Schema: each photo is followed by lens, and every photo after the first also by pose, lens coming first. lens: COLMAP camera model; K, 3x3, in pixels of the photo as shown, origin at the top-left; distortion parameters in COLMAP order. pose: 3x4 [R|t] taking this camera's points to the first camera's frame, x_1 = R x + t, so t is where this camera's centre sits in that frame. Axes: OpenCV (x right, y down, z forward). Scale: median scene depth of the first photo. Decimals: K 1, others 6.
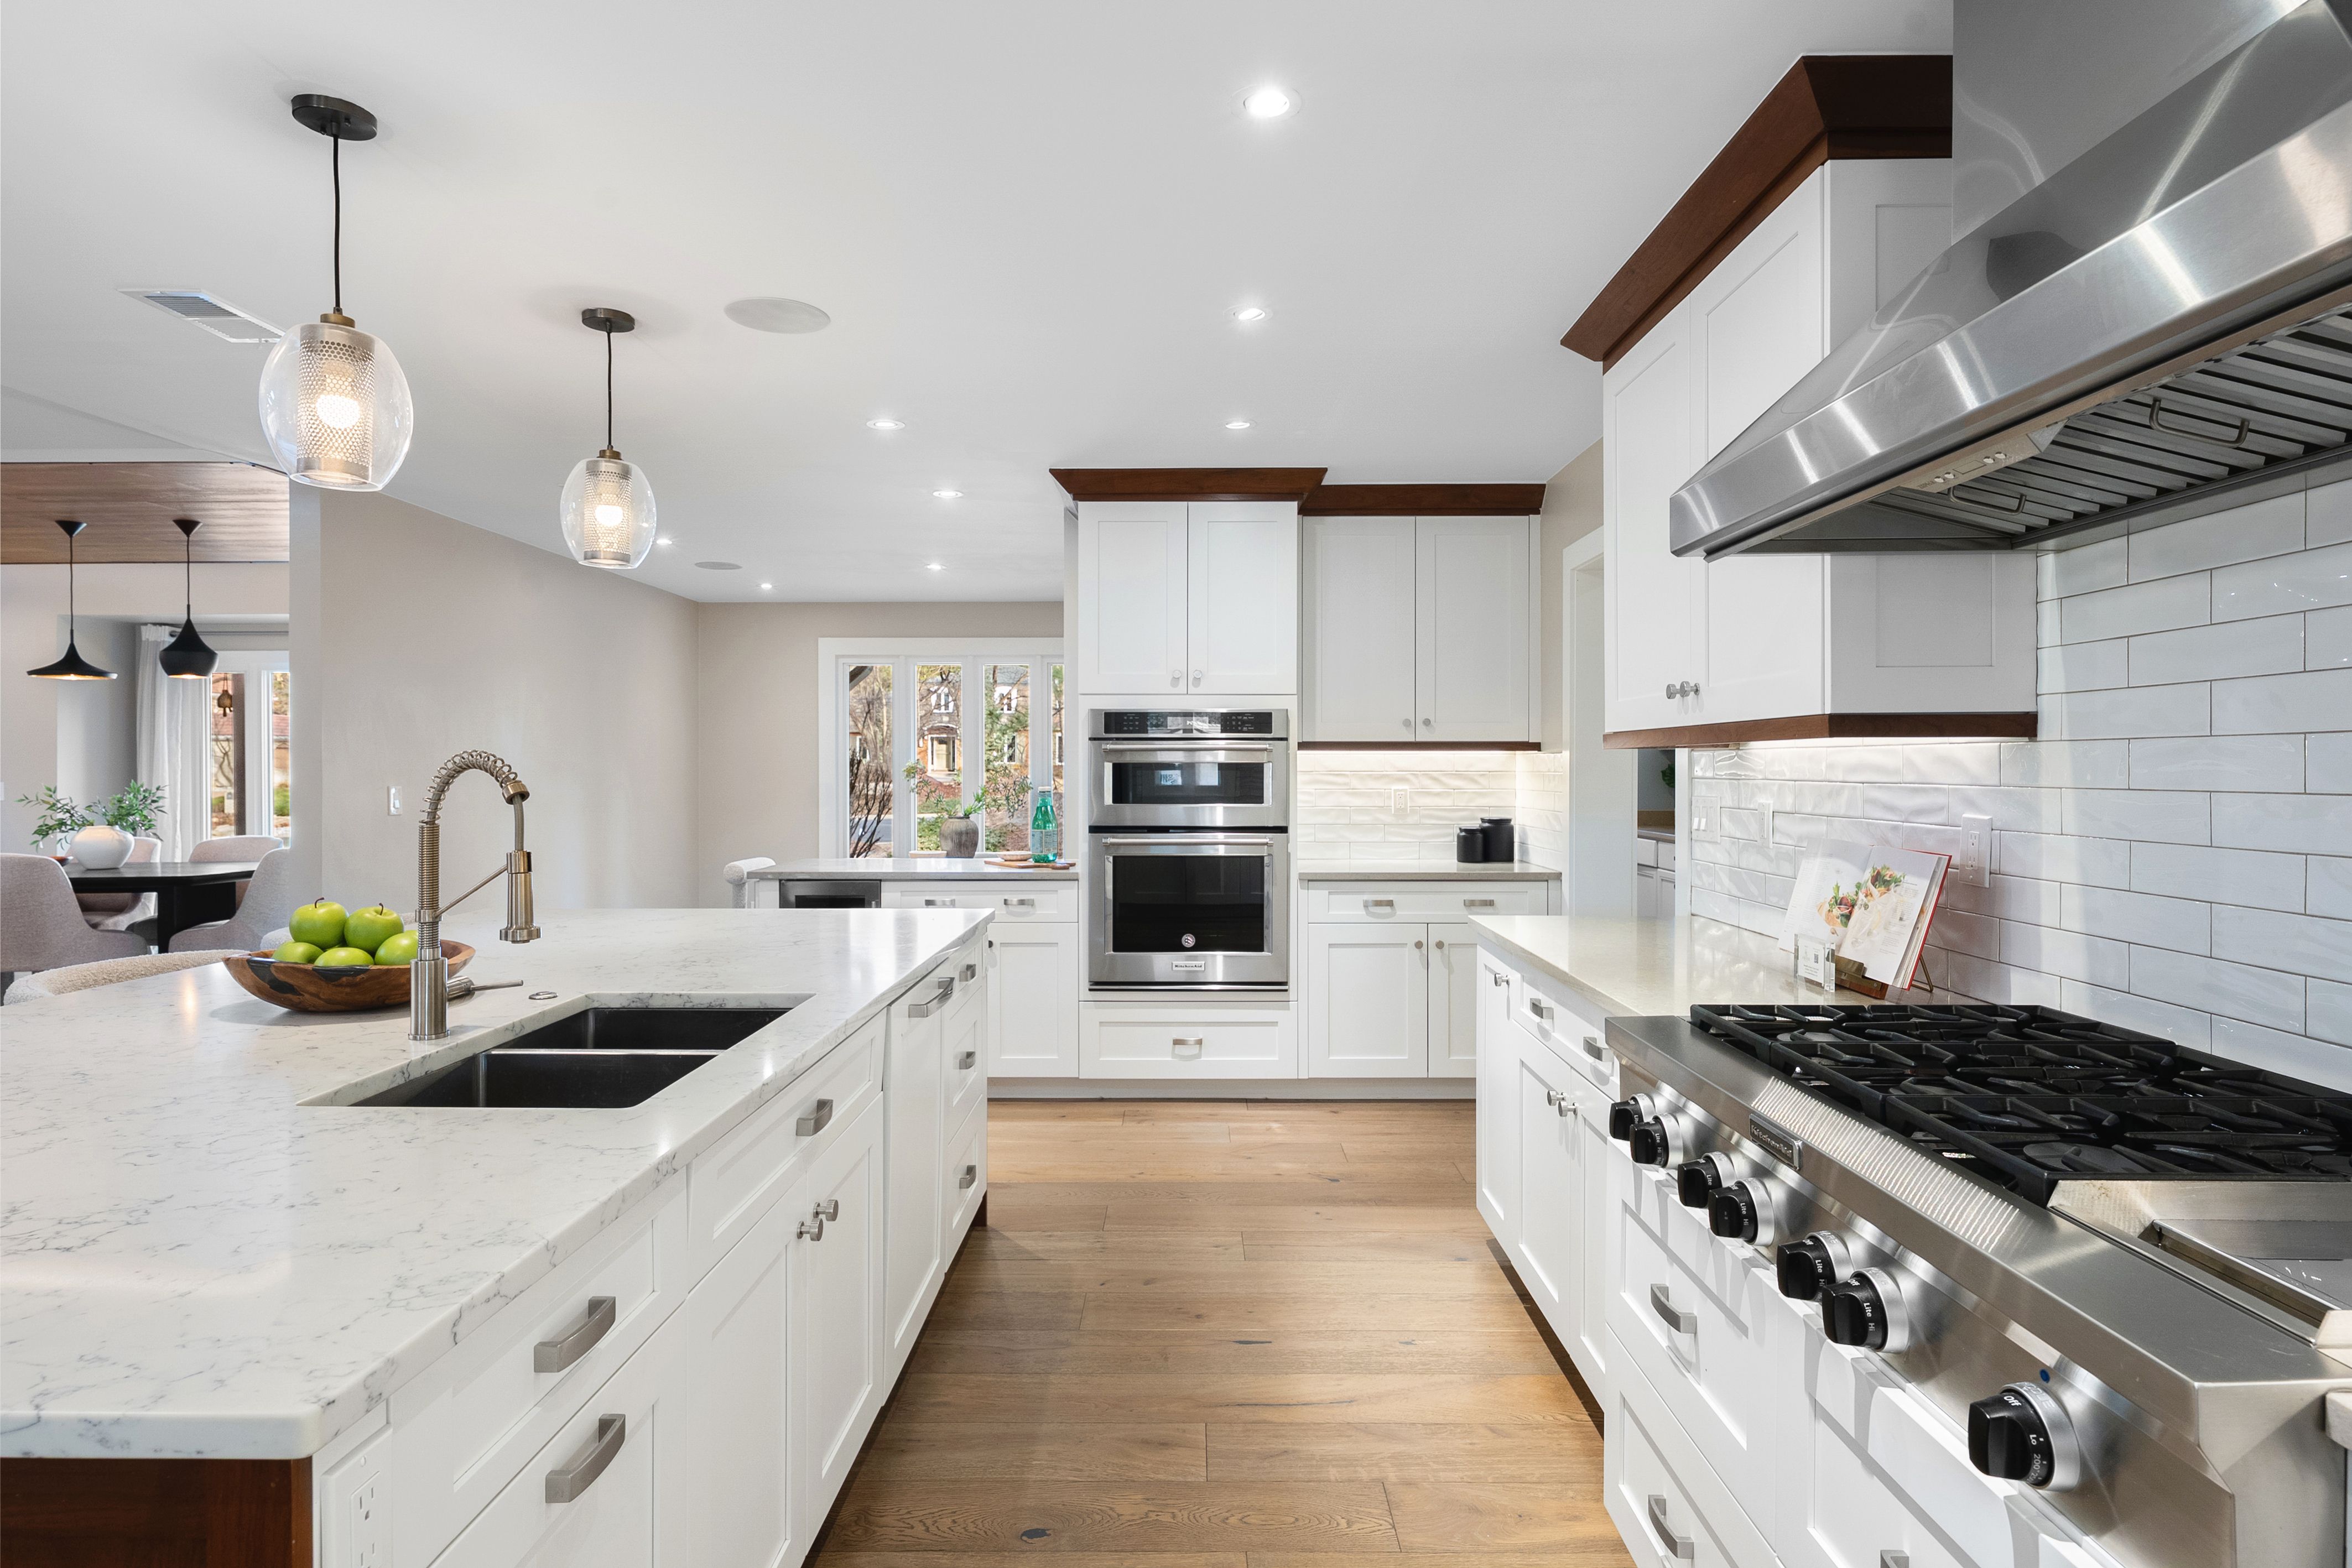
lens RADIAL K [[1283.3, 0, 1182.5], [0, 1283.3, 772.7], [0, 0, 1]] dist [0.008958, 0.001085]
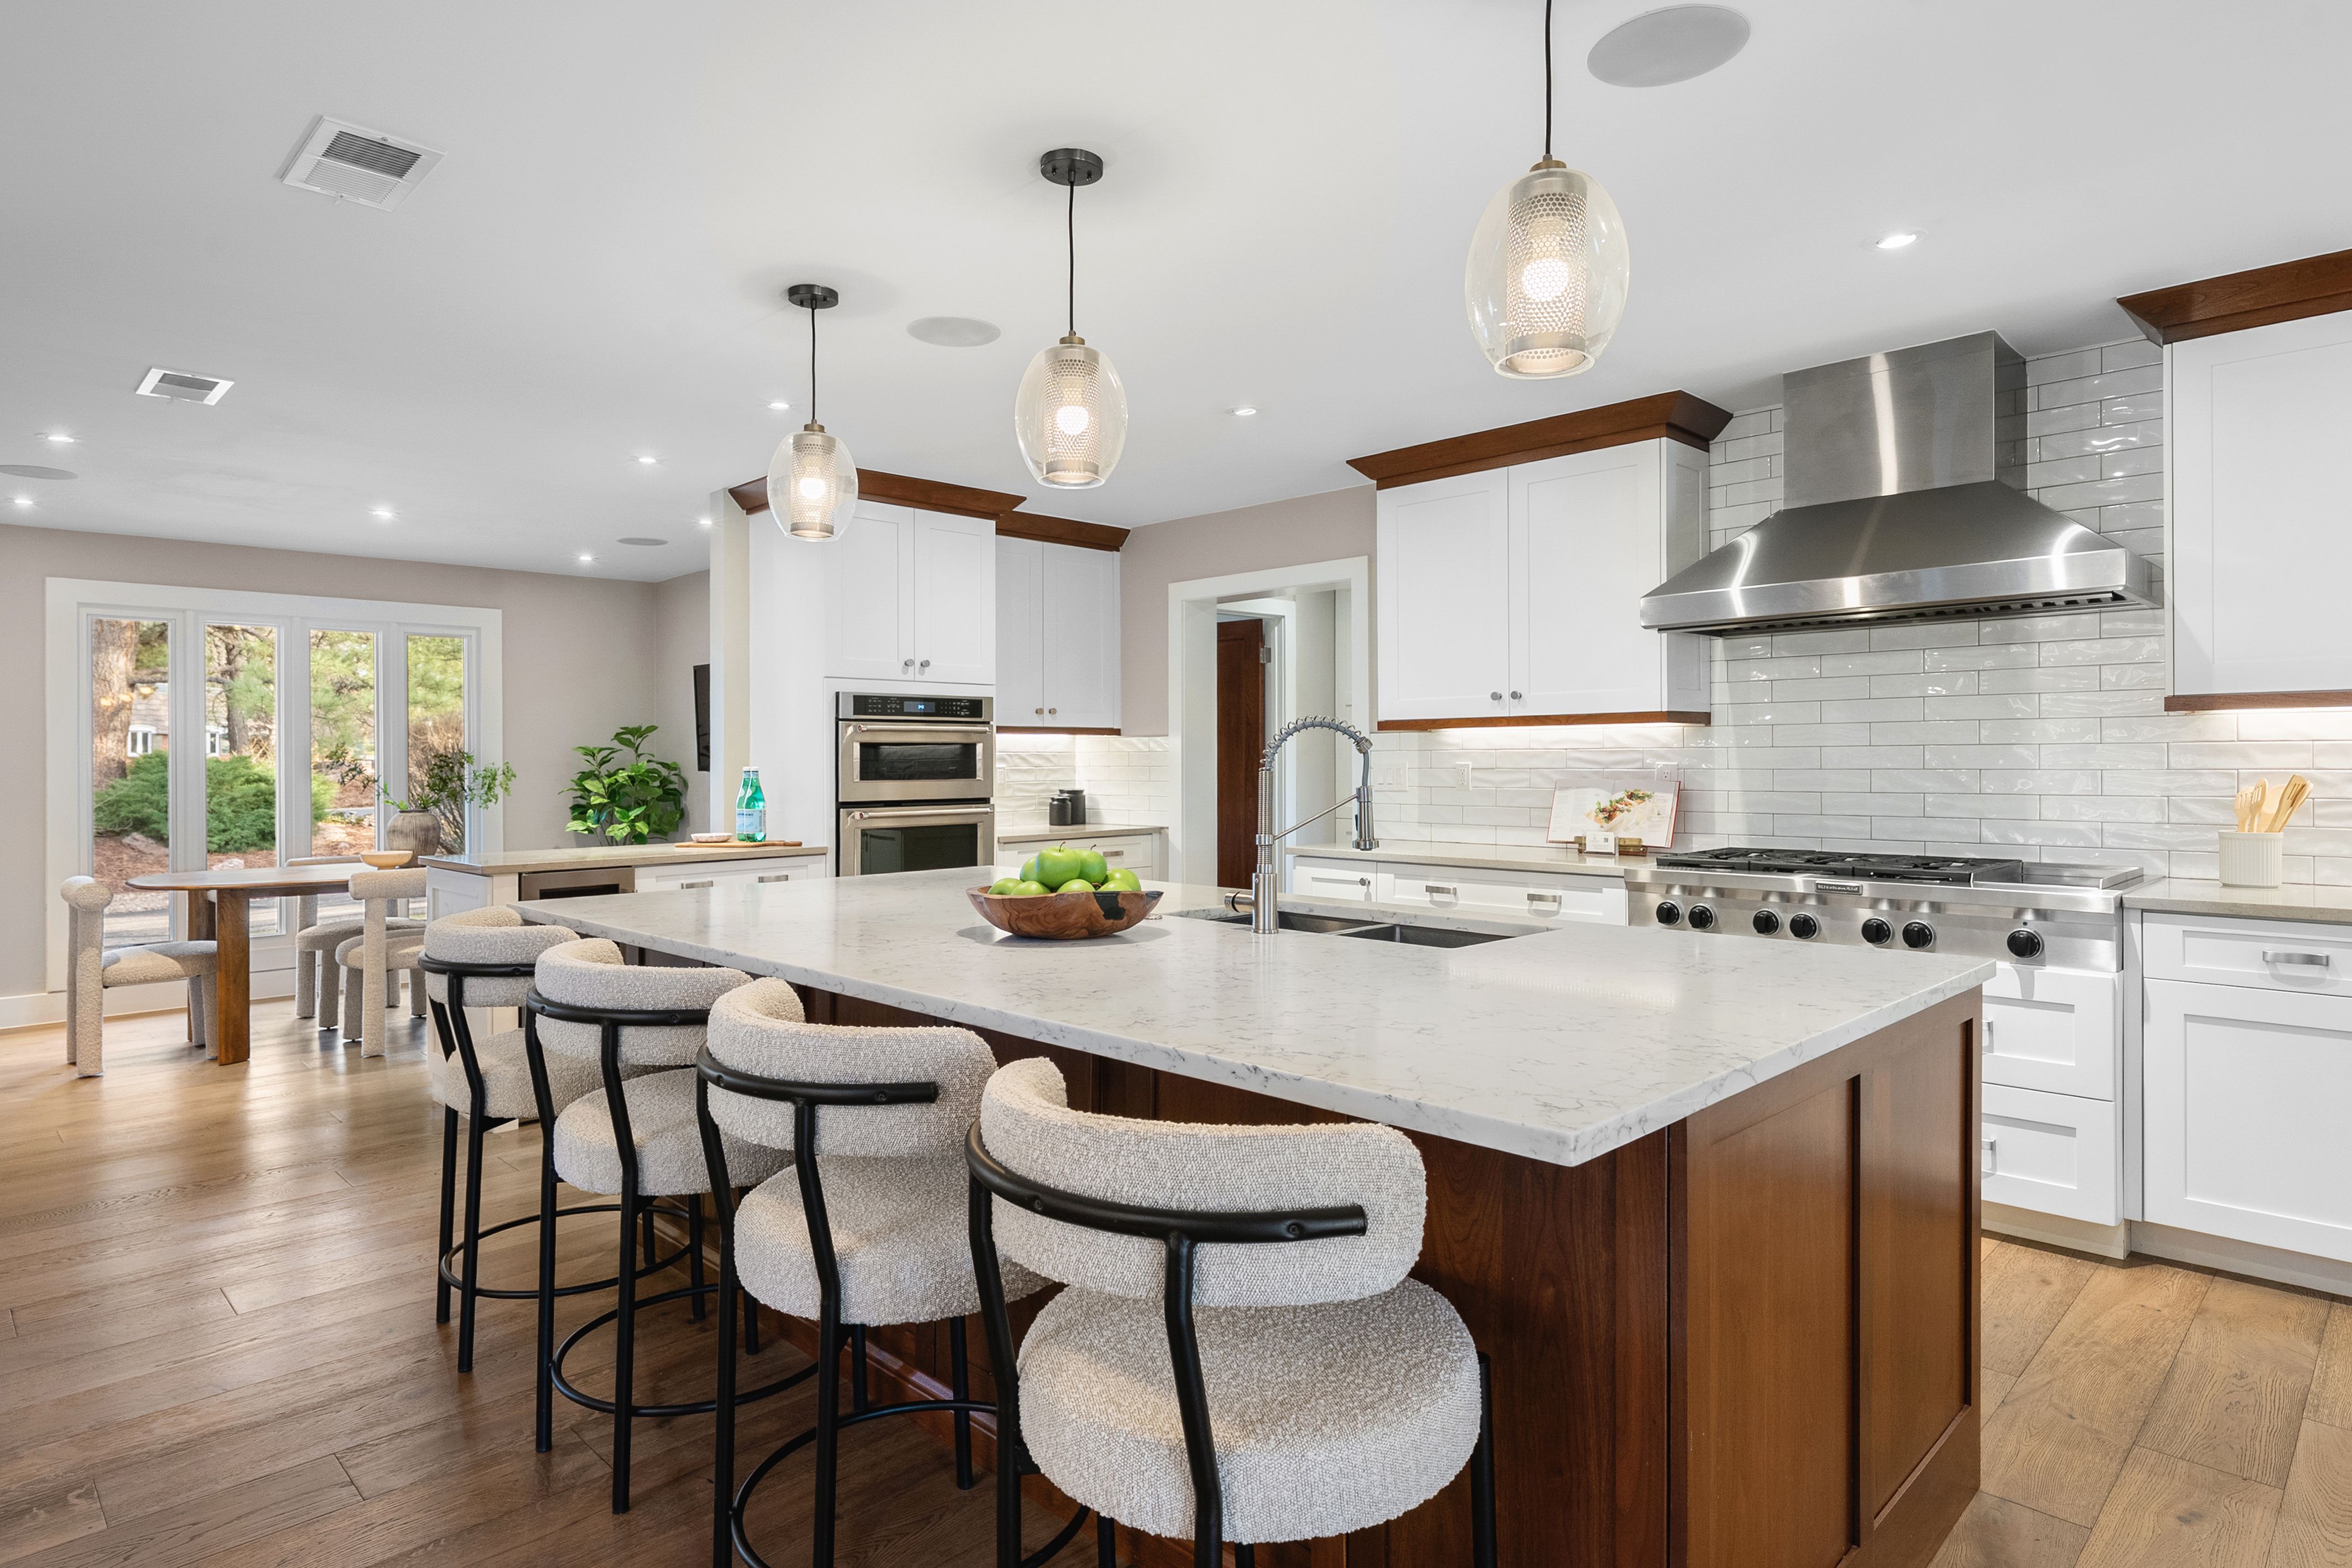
lens RADIAL K [[1283.3, 0, 1184.2], [0, 1283.3, 770.4], [0, 0, 1]] dist [0.008958, 0.001085]
pose [[0.707626, -0.009925, 0.706518, -0.626030], [0.009154, 0.999946, 0.004879, 0.013004], [-0.706528, 0.003015, 0.707678, 0.046334]]
